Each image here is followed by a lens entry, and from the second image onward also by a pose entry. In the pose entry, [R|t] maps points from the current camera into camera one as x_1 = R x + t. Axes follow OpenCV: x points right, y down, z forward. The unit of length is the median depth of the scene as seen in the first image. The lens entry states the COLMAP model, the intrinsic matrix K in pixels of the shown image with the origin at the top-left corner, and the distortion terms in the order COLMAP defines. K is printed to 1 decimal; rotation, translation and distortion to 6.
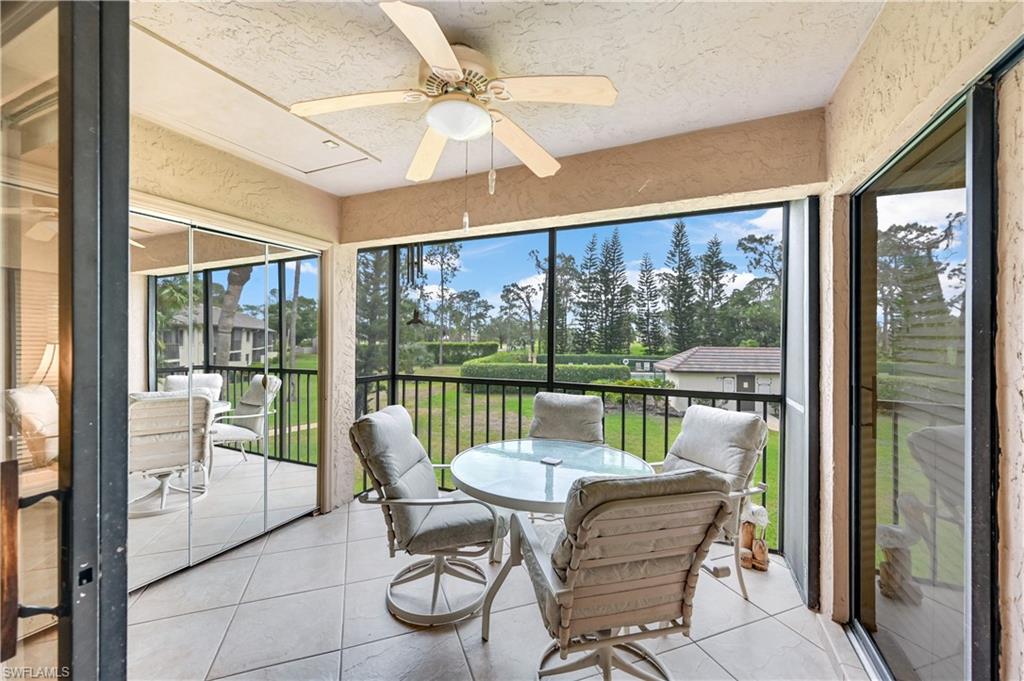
lens RADIAL K [[410.5, 0, 510.3], [0, 410.5, 330.6], [0, 0, 1]] dist [0.000182, 0.000063]
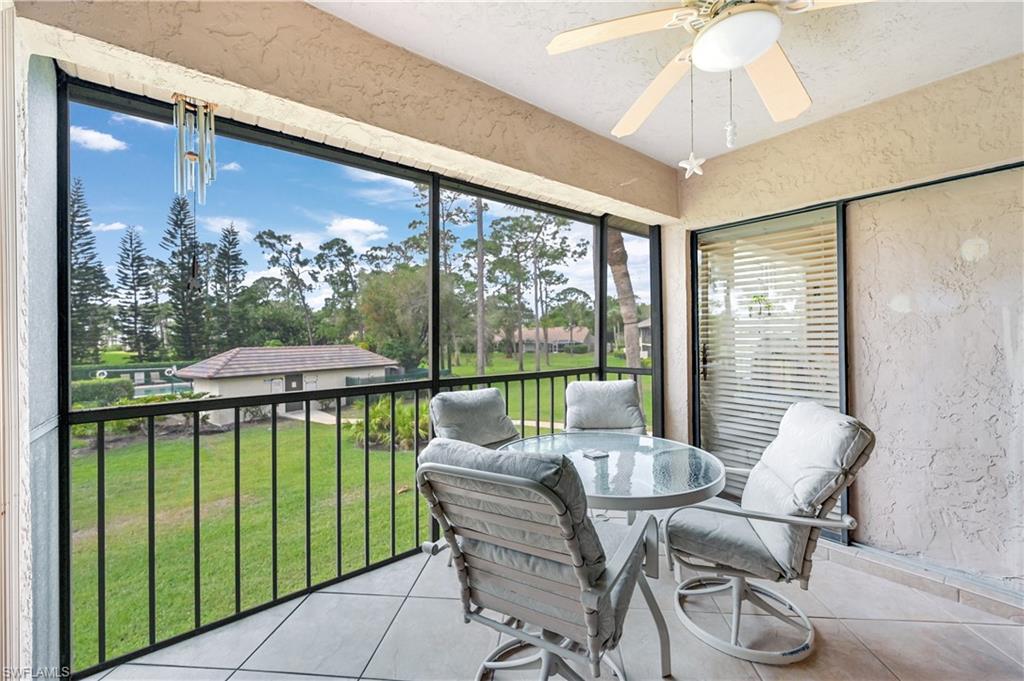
lens RADIAL K [[426.1, 0, 512.0], [0, 426.1, 340.5], [0, 0, 1]] dist [-0.000369, -0.000023]
pose [[0.468139, -0.019127, 0.883448, -0.034384], [0.000044, 0.999766, 0.021622, 0.002071], [-0.883655, -0.010083, 0.468031, 0.030544]]
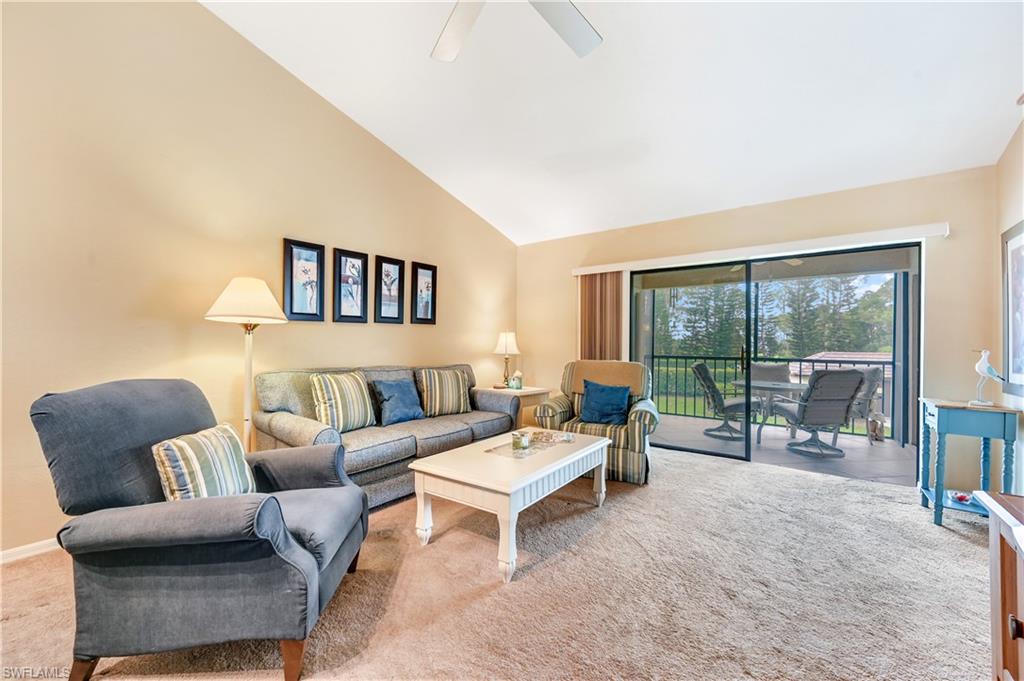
lens RADIAL K [[403.7, 0, 512.0], [0, 403.7, 340.5], [0, 0, 1]] dist [0.000001, 0.000066]
pose [[0.975601, 0.001829, -0.219543, -0.038564], [-0.000233, 0.999973, 0.007295, 0.002243], [0.219551, -0.007066, 0.975575, -0.070814]]
